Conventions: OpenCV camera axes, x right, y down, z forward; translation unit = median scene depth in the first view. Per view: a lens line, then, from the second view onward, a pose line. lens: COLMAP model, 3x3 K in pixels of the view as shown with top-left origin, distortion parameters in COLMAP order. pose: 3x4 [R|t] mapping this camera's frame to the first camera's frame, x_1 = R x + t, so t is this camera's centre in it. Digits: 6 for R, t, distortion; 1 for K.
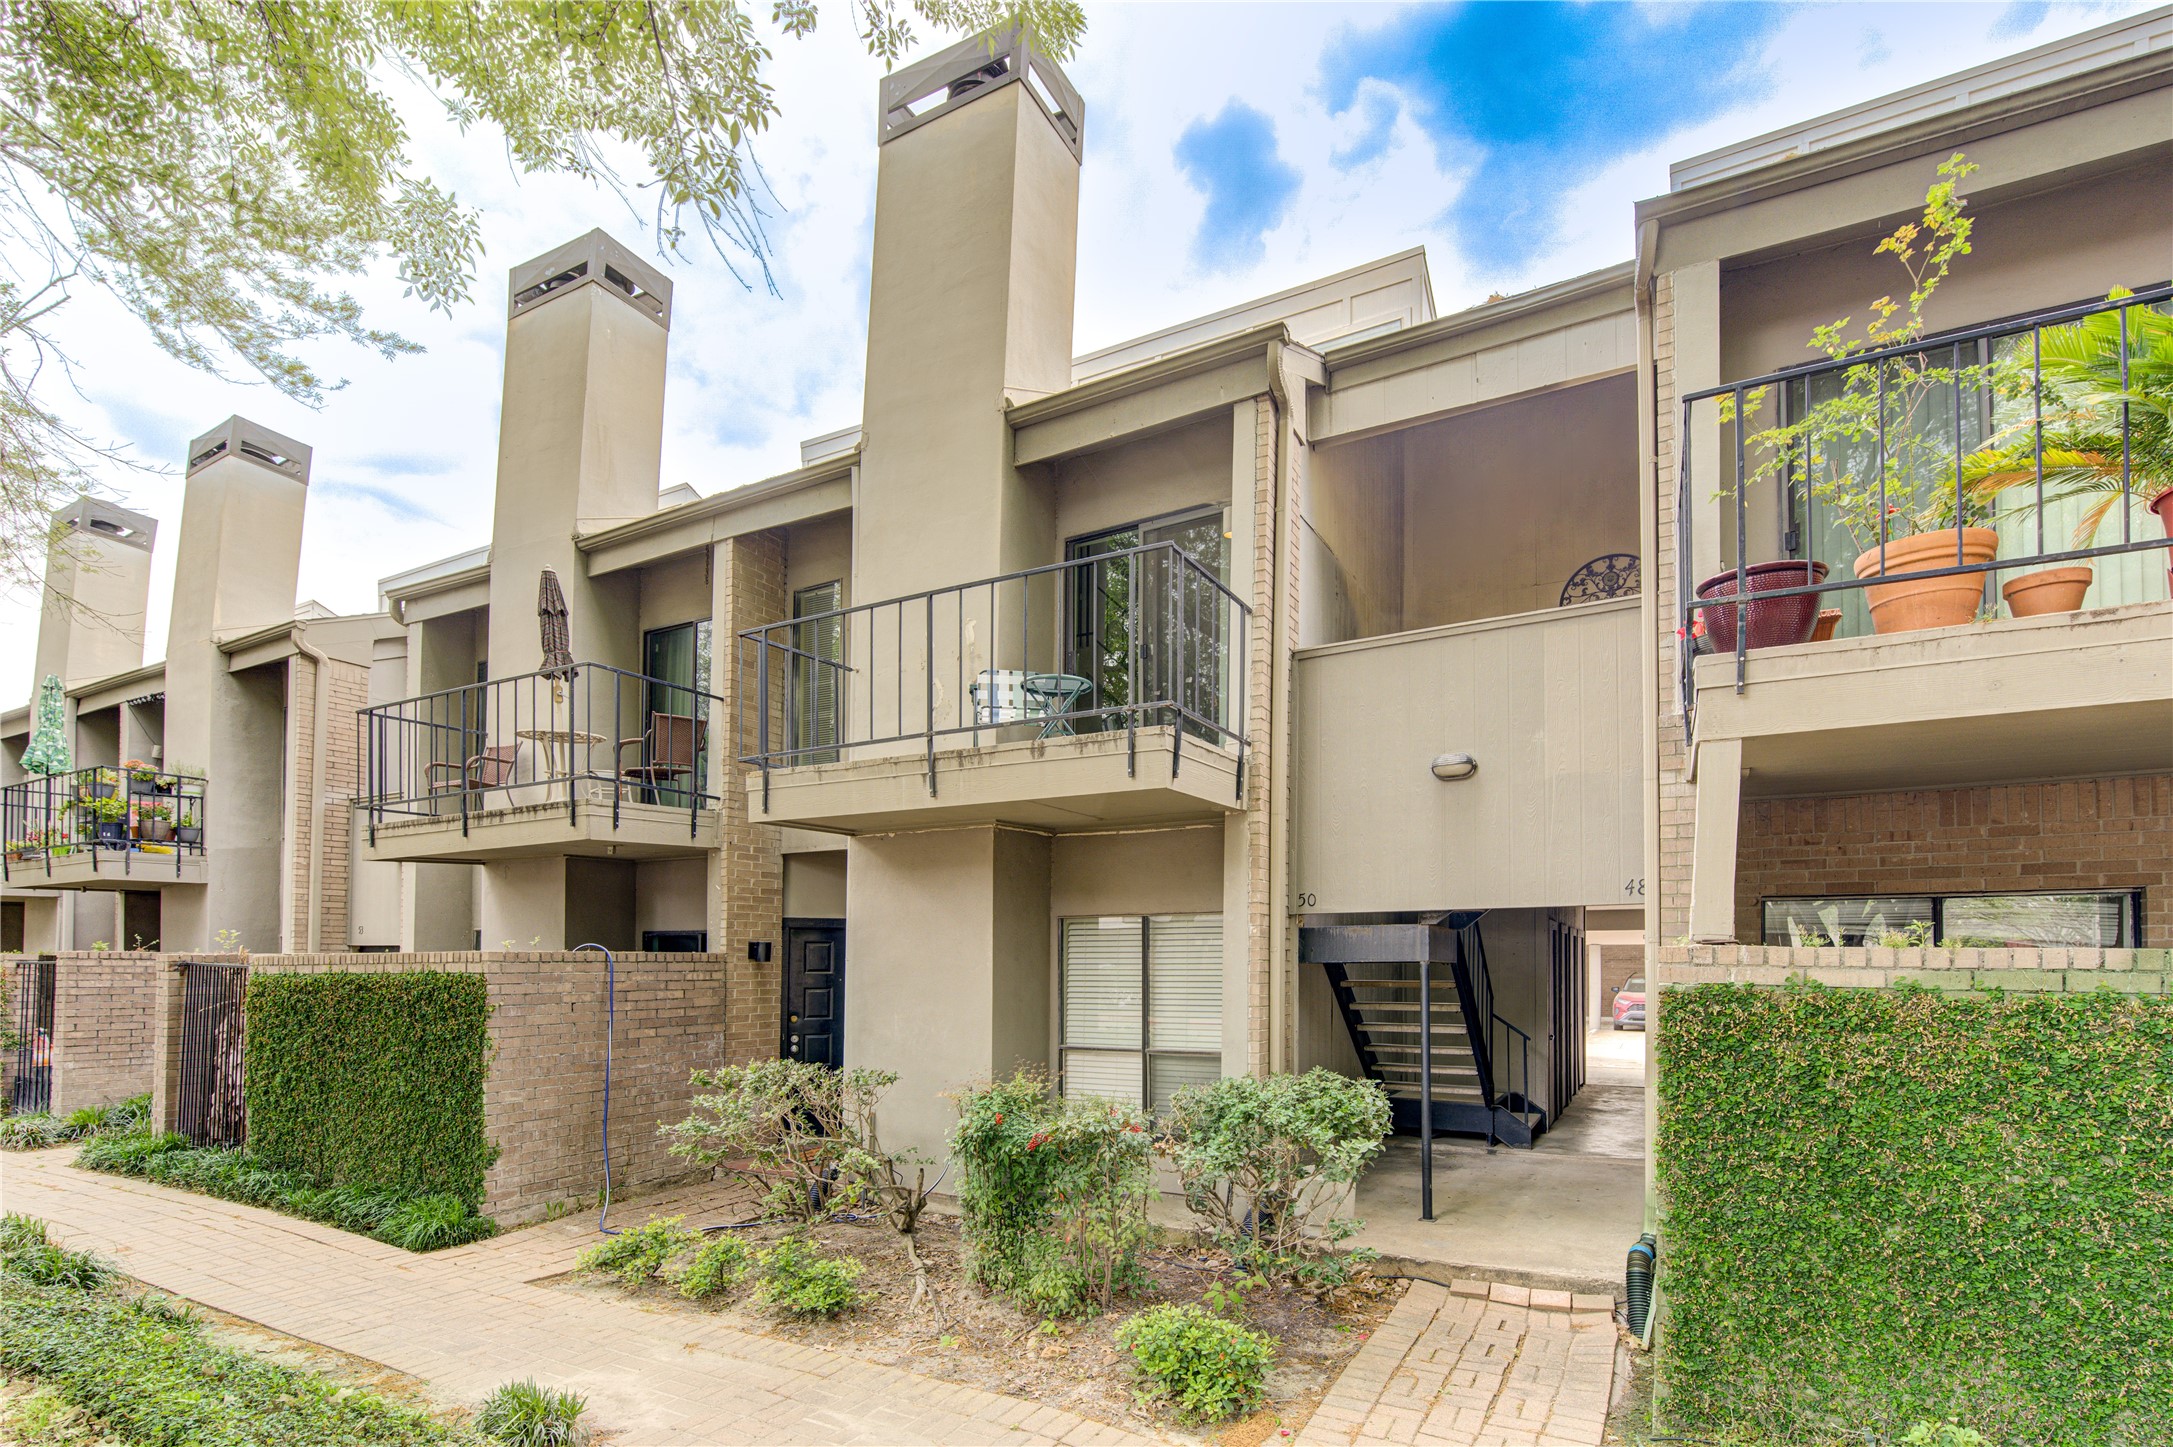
lens RADIAL K [[1040.5, 0, 1086.5], [0, 1040.5, 723.5], [0, 0, 1]] dist [0.002059, -0.001078]
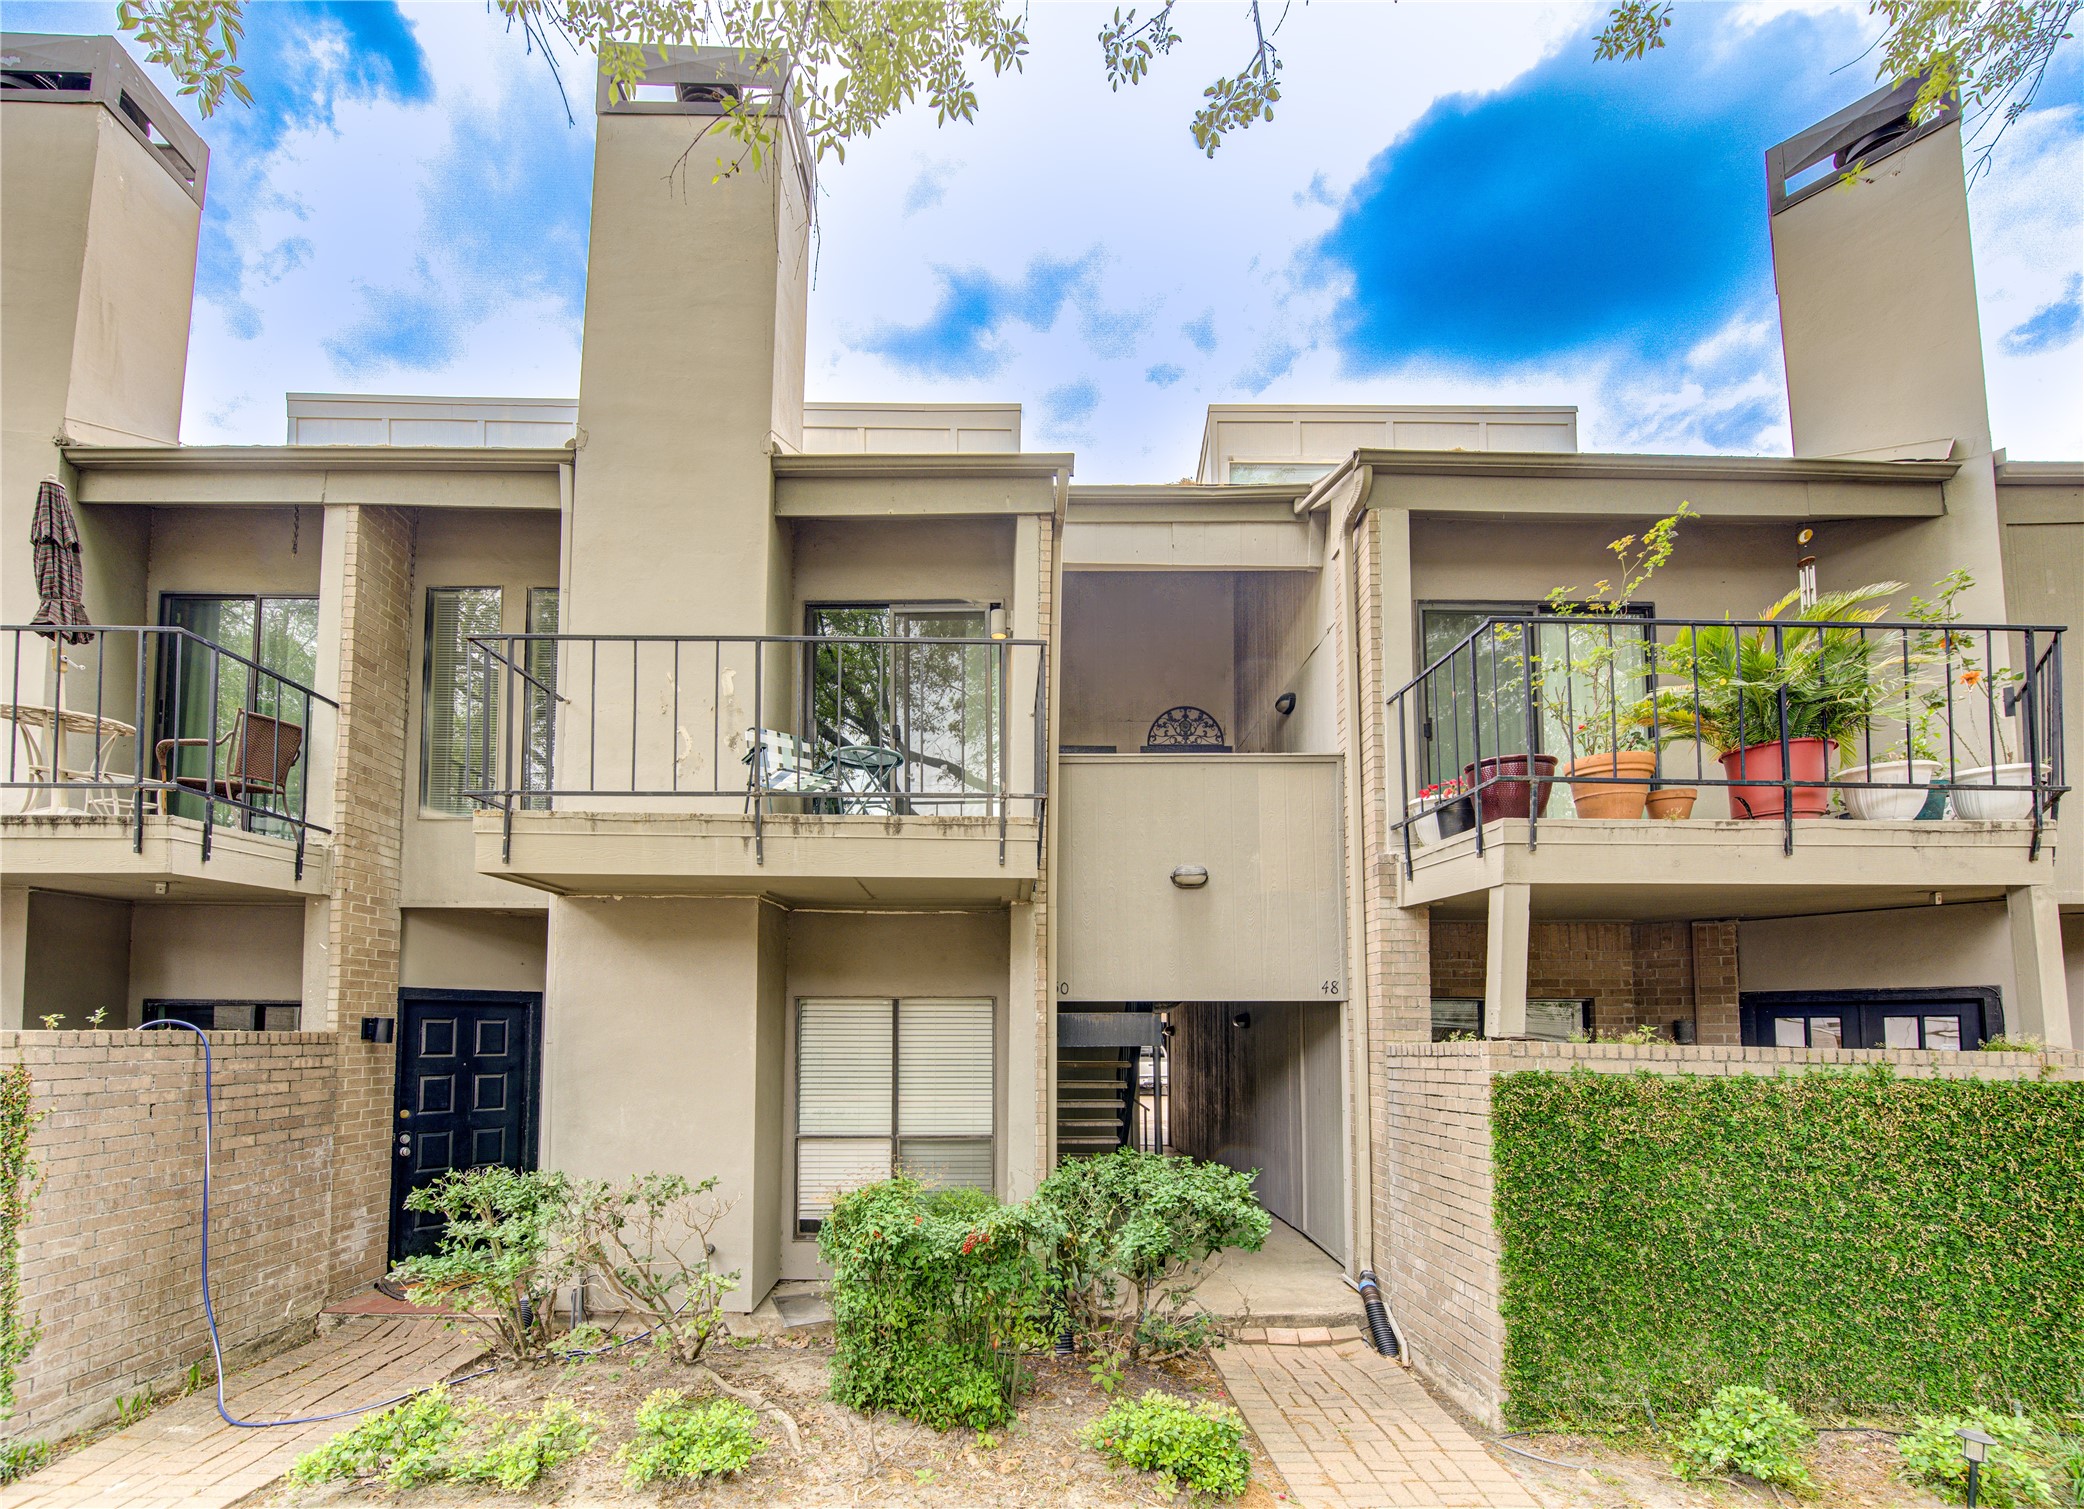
lens RADIAL K [[983.6, 0, 1035.9], [0, 983.6, 786.1], [0, 0, 1]] dist [-0.000095, 0.001053]
pose [[0.867585, 0.127506, 0.480664, -0.301333], [-0.117434, 0.991764, -0.051121, 0.016116], [-0.483224, -0.012094, 0.875413, 0.117275]]
